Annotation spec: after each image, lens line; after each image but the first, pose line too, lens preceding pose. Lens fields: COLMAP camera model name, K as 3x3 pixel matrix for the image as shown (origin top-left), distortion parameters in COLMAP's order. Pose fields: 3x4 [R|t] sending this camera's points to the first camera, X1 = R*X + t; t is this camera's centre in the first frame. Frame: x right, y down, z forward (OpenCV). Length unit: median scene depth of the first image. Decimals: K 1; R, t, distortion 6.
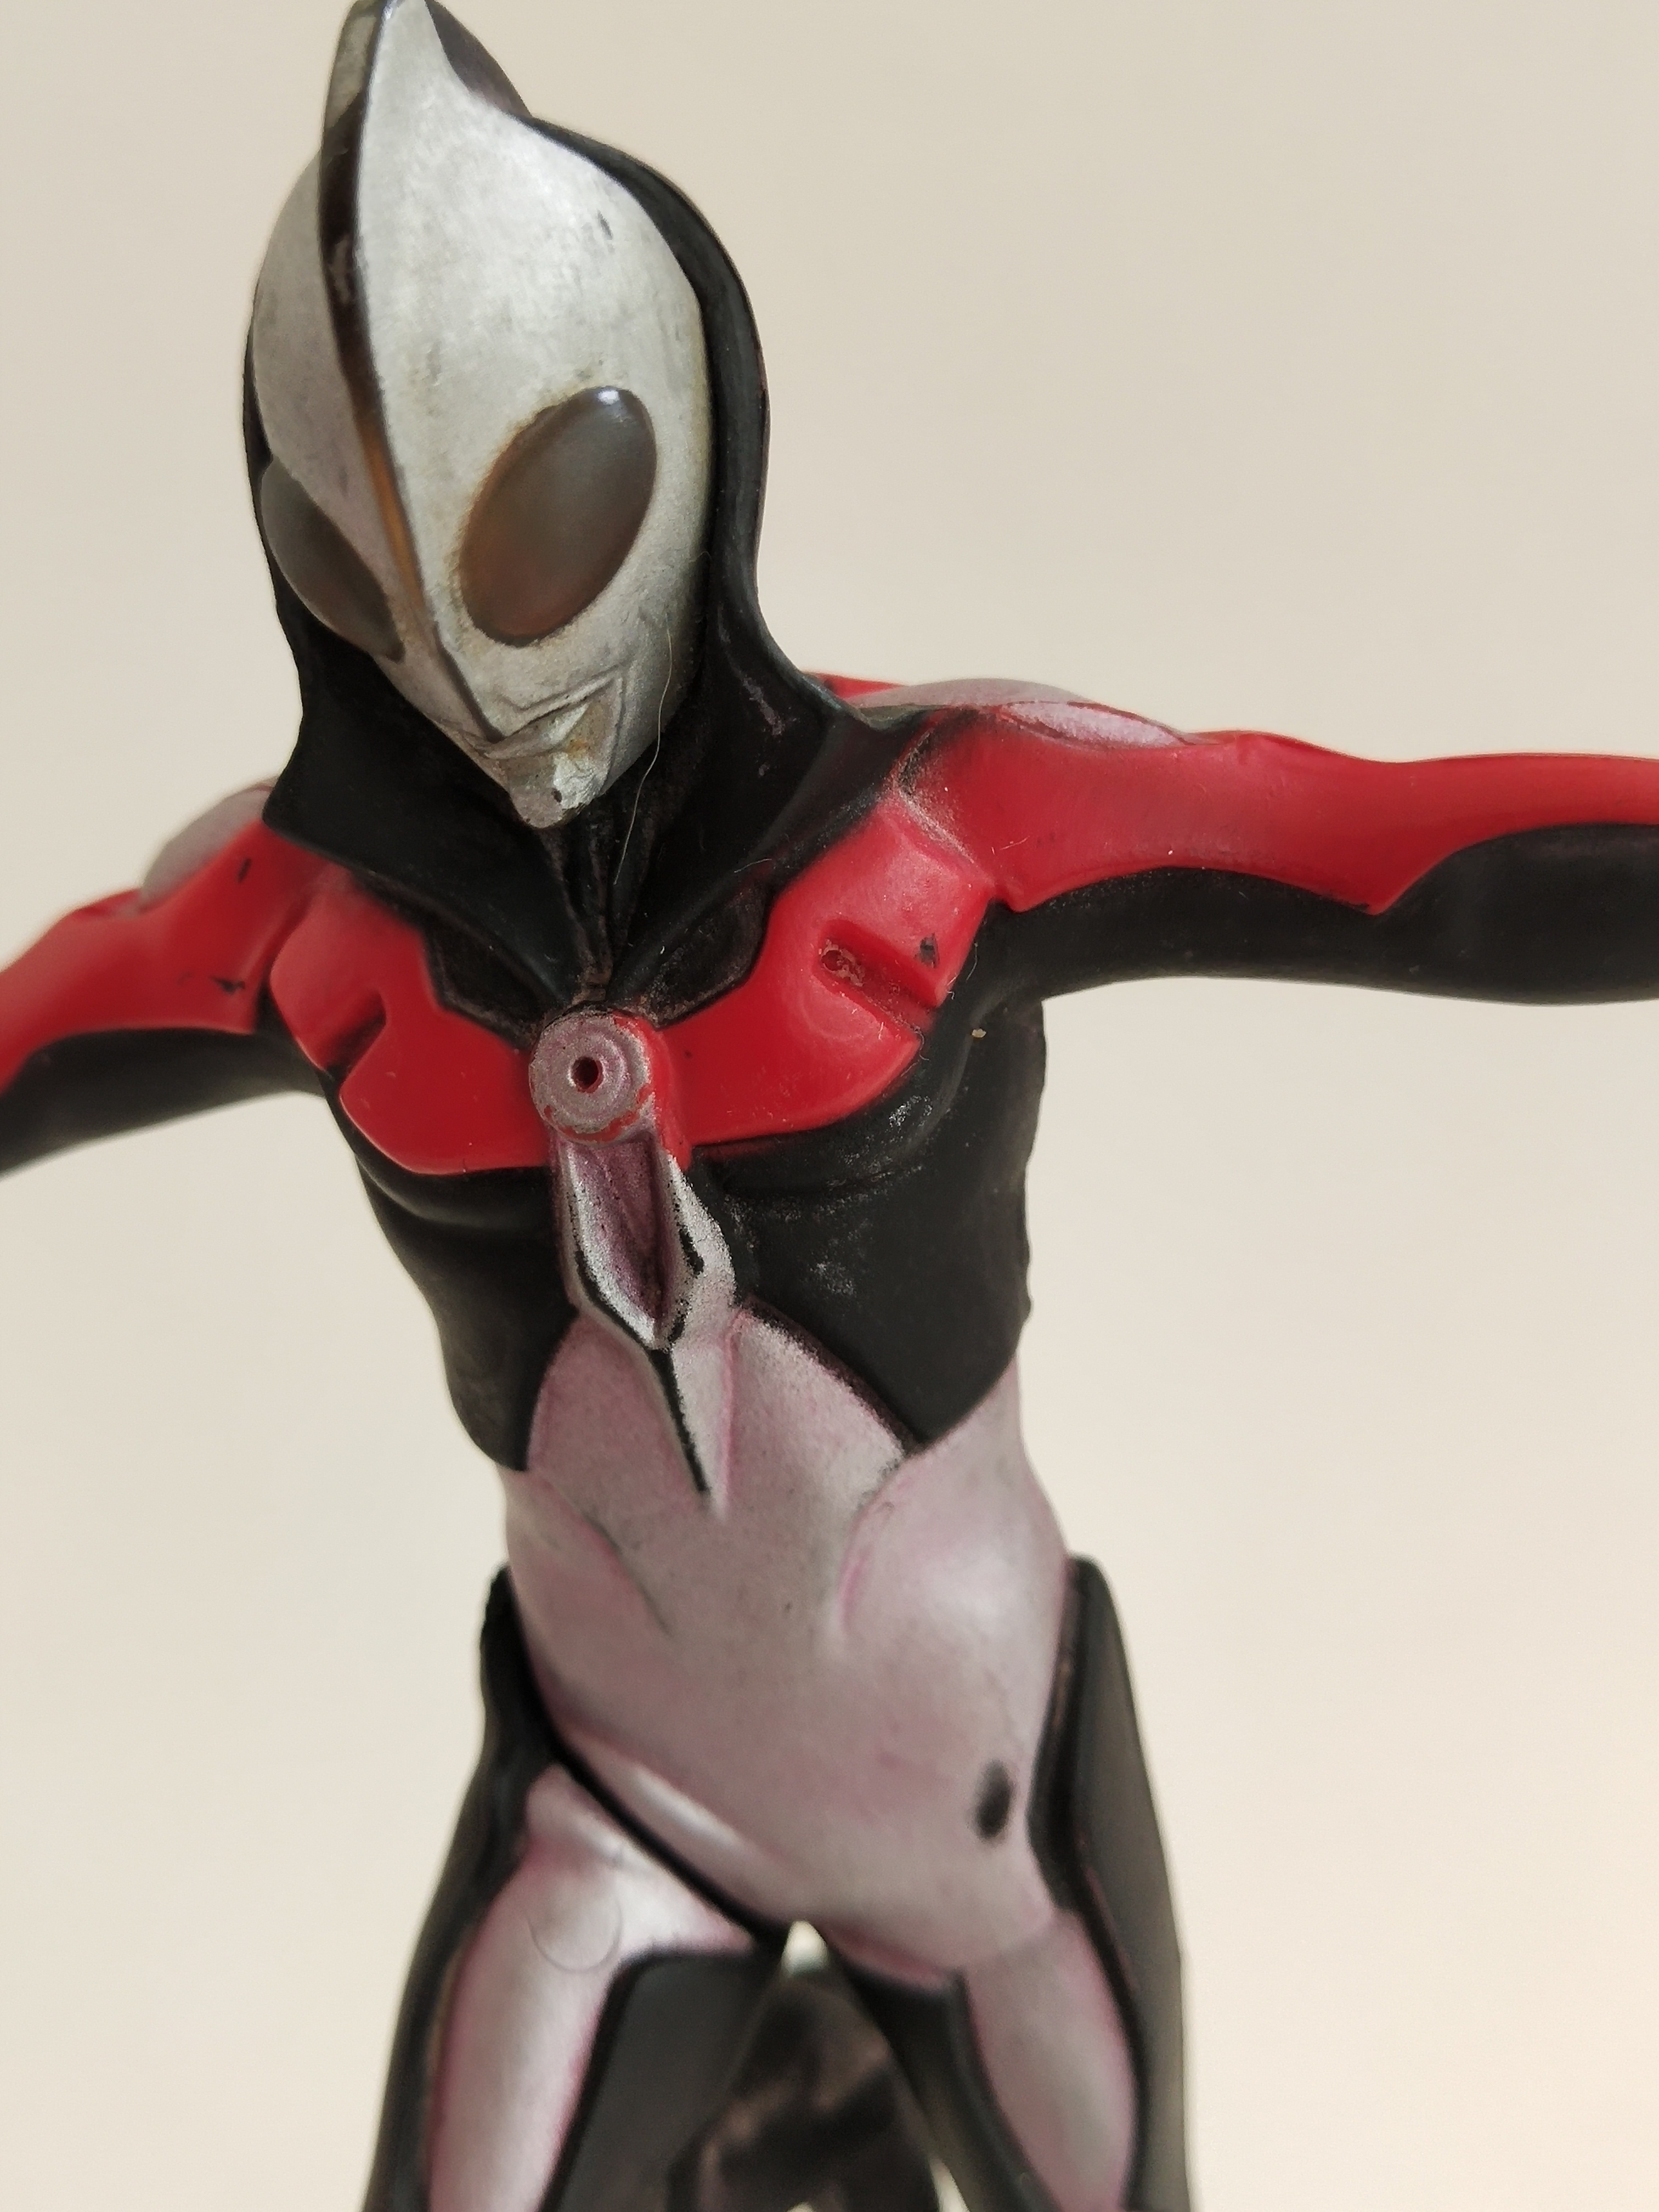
lens RADIAL K [[2860.3, 0, 829.5], [0, 2860.3, 1106.0], [0, 0, 1]] dist [0.118650, -1.004822]
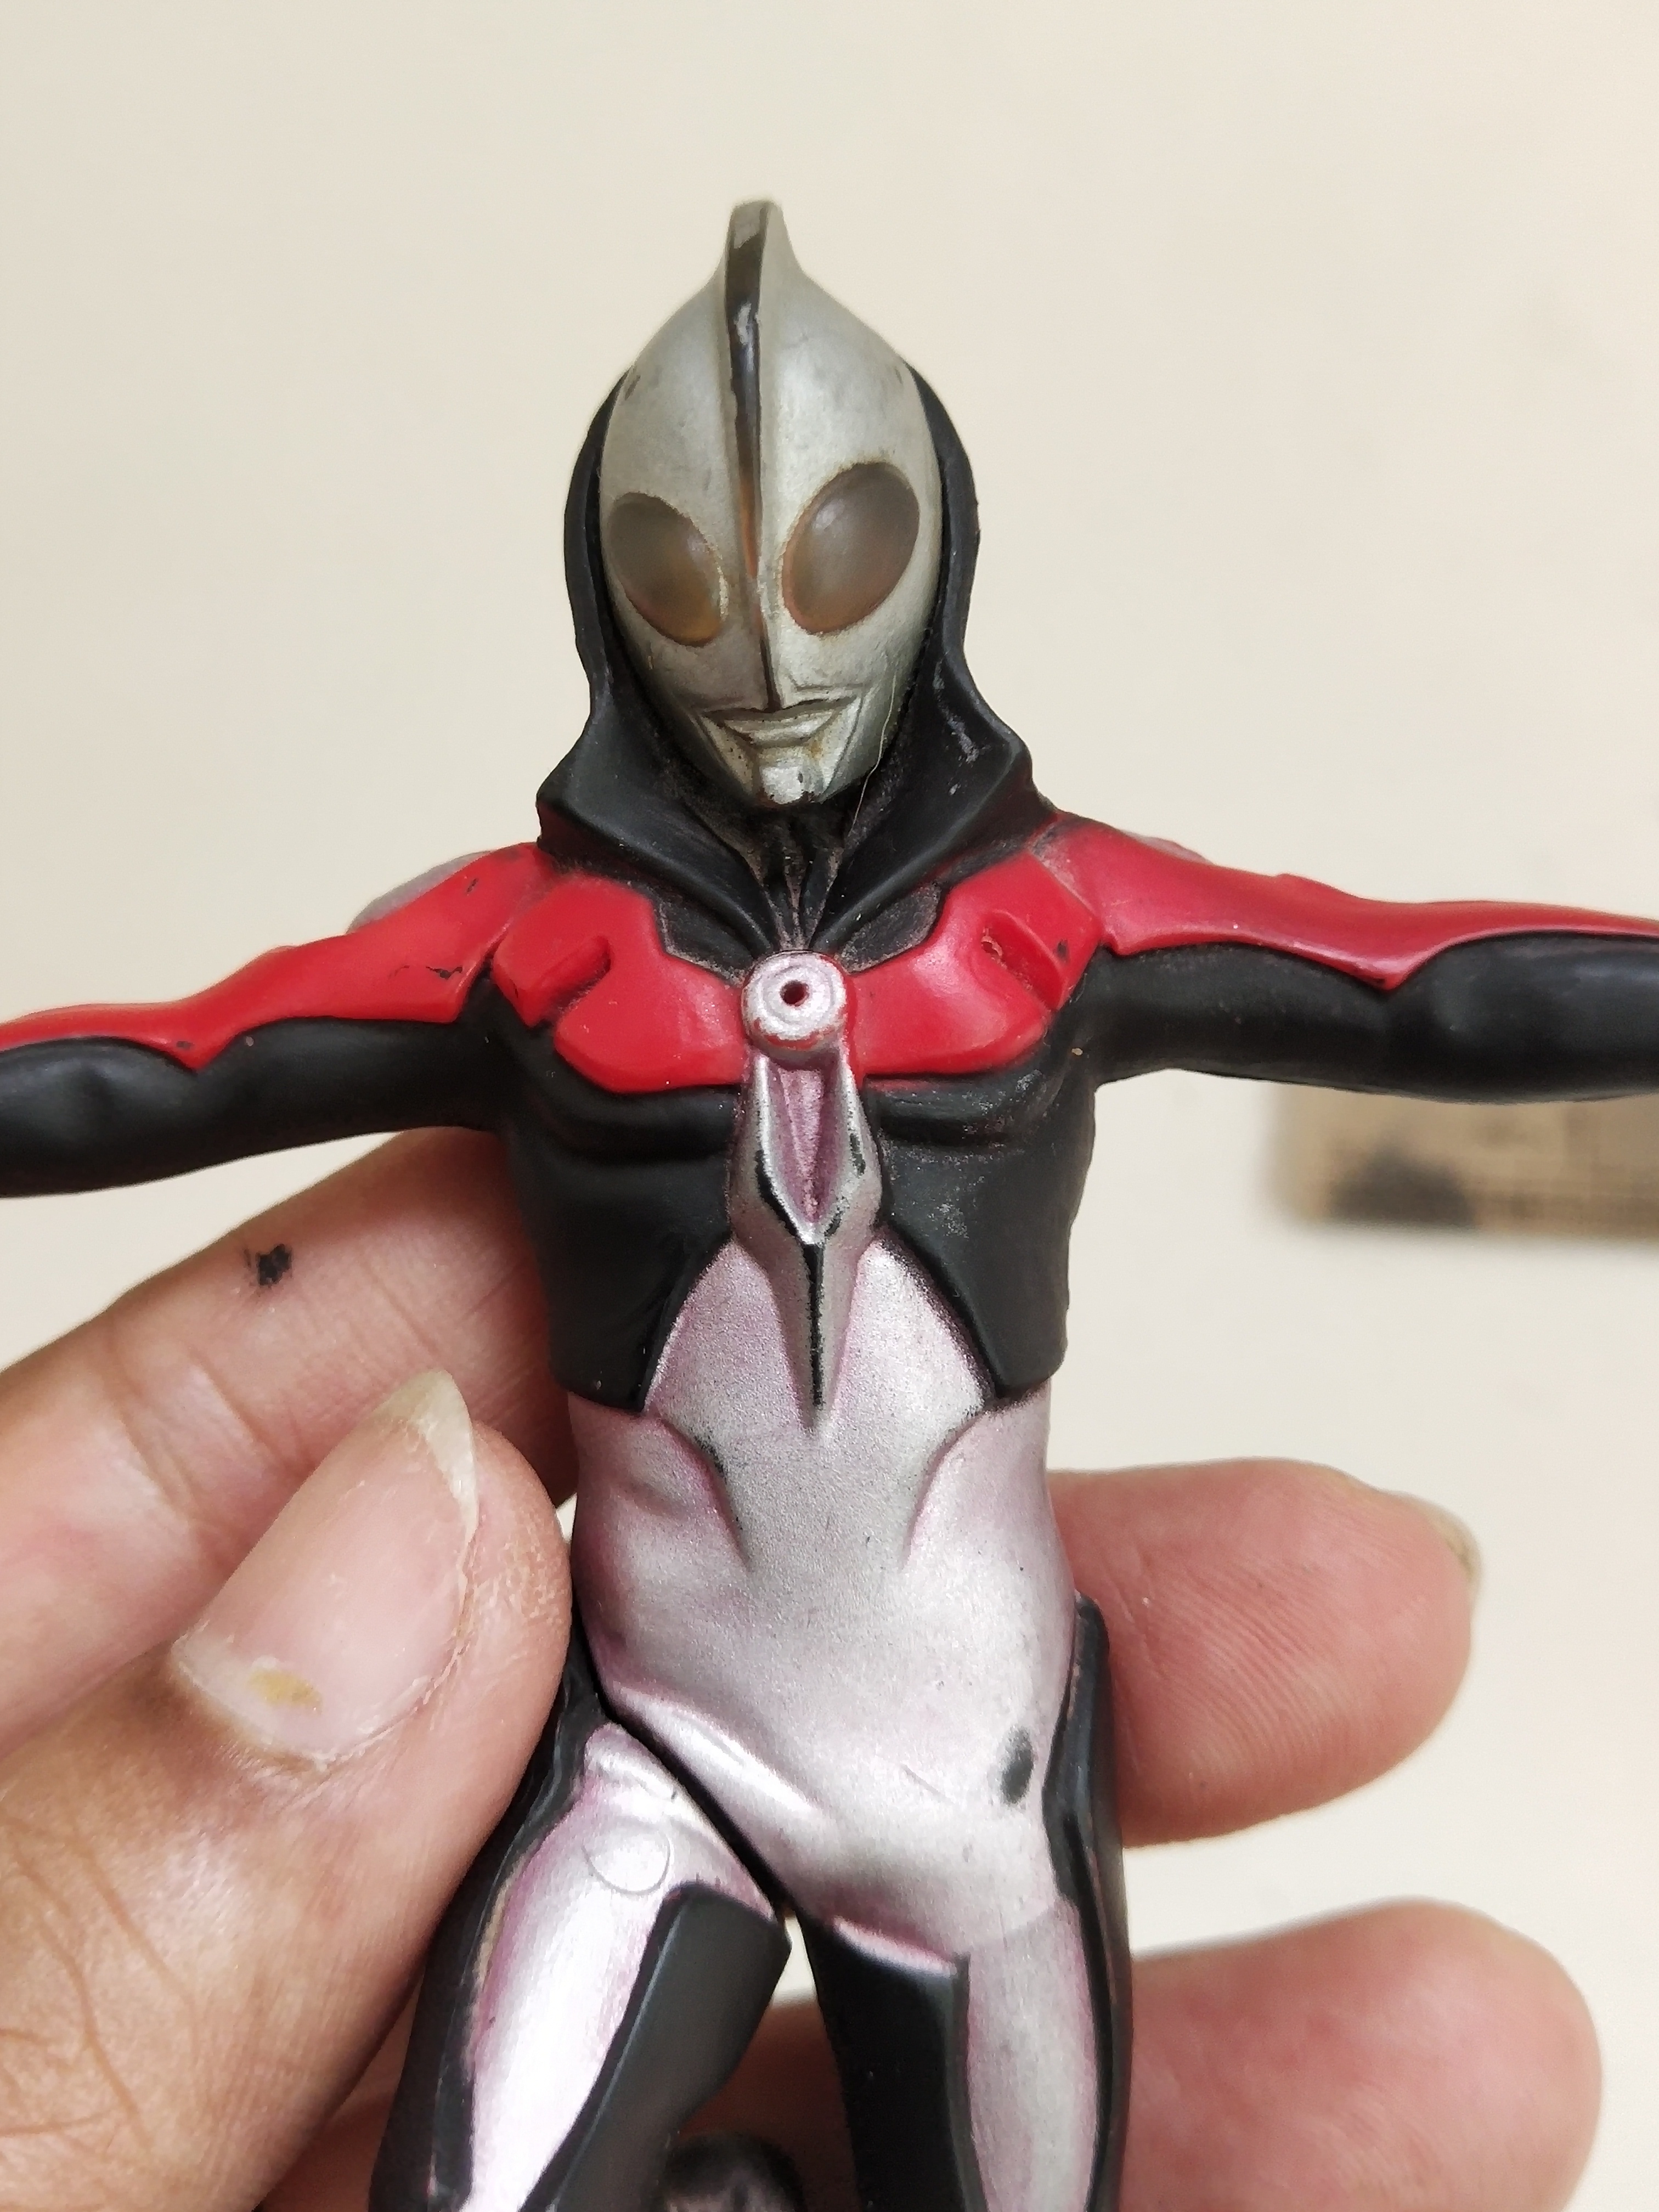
lens RADIAL K [[2860.3, 0, 829.5], [0, 2860.3, 1106.0], [0, 0, 1]] dist [0.118650, -1.004822]
pose [[0.975577, 0.143779, 0.166067, -0.259564], [-0.063188, 0.907753, -0.414718, 0.525969], [-0.210375, 0.394096, 0.894668, -0.082162]]
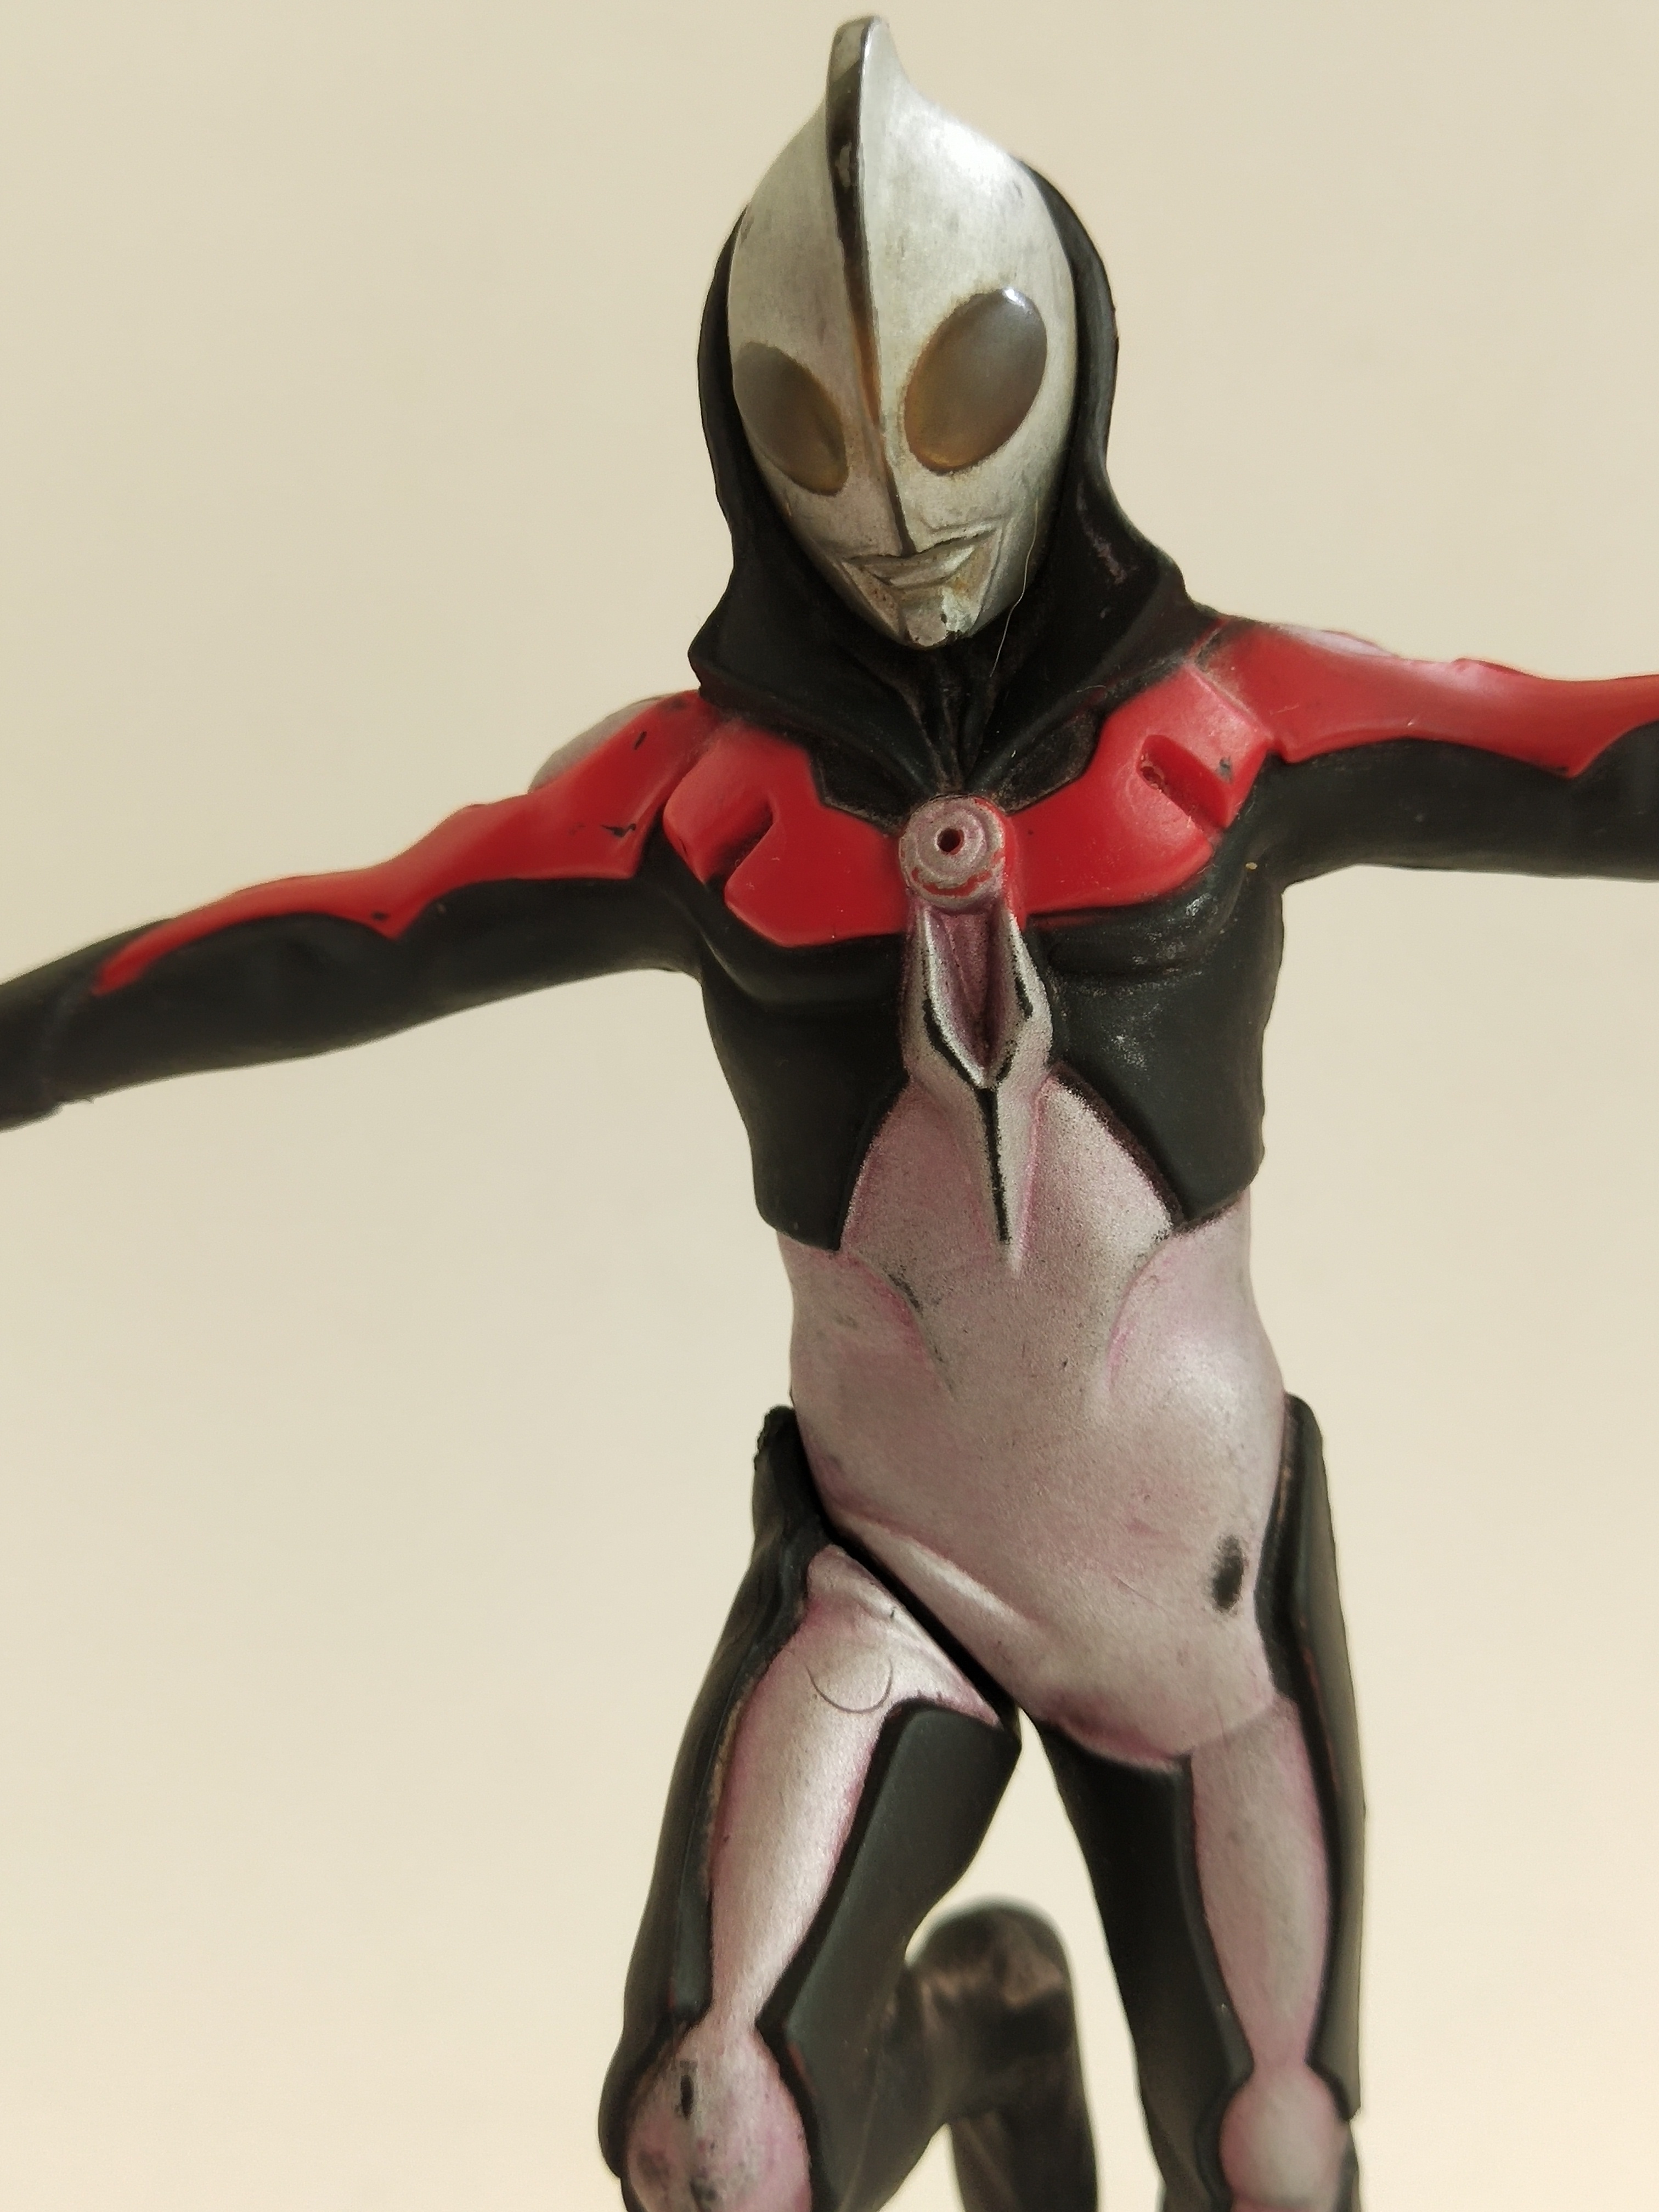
lens RADIAL K [[2860.3, 0, 829.5], [0, 2860.3, 1106.0], [0, 0, 1]] dist [0.118650, -1.004822]
pose [[0.997267, 0.061825, 0.040453, -0.174078], [-0.048265, 0.959693, -0.276875, 0.428674], [-0.055940, 0.274166, 0.960054, -0.144116]]
